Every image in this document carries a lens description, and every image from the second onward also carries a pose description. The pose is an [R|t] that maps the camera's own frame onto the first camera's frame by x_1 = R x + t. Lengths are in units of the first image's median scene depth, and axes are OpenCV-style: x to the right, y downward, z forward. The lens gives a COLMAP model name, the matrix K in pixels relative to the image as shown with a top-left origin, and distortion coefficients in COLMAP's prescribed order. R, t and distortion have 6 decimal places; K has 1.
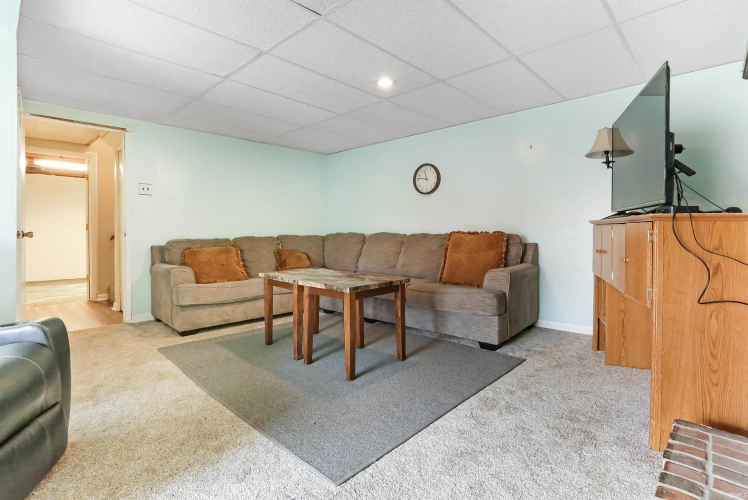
lens RADIAL K [[376.0, 0, 374.5], [0, 376.0, 235.0], [0, 0, 1]] dist [-0.047151, 0.022760]
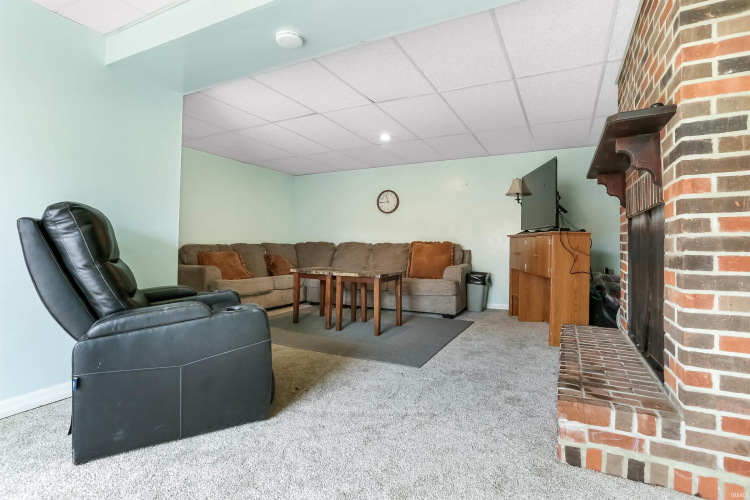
lens RADIAL K [[377.0, 0, 376.9], [0, 377.0, 244.4], [0, 0, 1]] dist [-0.047151, 0.022760]
pose [[0.959690, 0.014603, 0.280683, -0.384607], [-0.010994, 0.999835, -0.014431, 0.028377], [-0.280847, 0.010763, 0.959692, -0.366584]]
